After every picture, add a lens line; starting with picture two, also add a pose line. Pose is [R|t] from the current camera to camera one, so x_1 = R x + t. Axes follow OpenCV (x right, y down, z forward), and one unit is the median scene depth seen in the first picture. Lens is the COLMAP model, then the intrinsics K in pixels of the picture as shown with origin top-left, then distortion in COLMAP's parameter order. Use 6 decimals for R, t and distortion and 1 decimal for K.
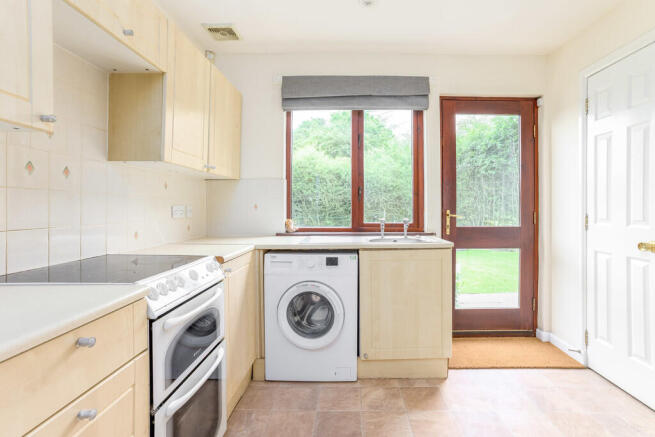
lens RADIAL K [[332.6, 0, 341.6], [0, 332.6, 208.3], [0, 0, 1]] dist [-0.038289, 0.003443]
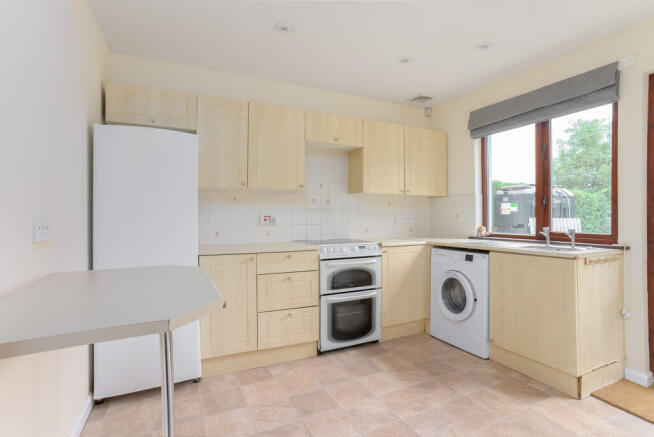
lens RADIAL K [[332.1, 0, 327.5], [0, 332.1, 218.1], [0, 0, 1]] dist [-0.038289, 0.003443]
pose [[0.430858, 0.002185, -0.902417, 0.880230], [-0.003408, 0.999994, 0.000794, 0.006129], [0.902414, 0.002734, 0.430862, -0.043142]]
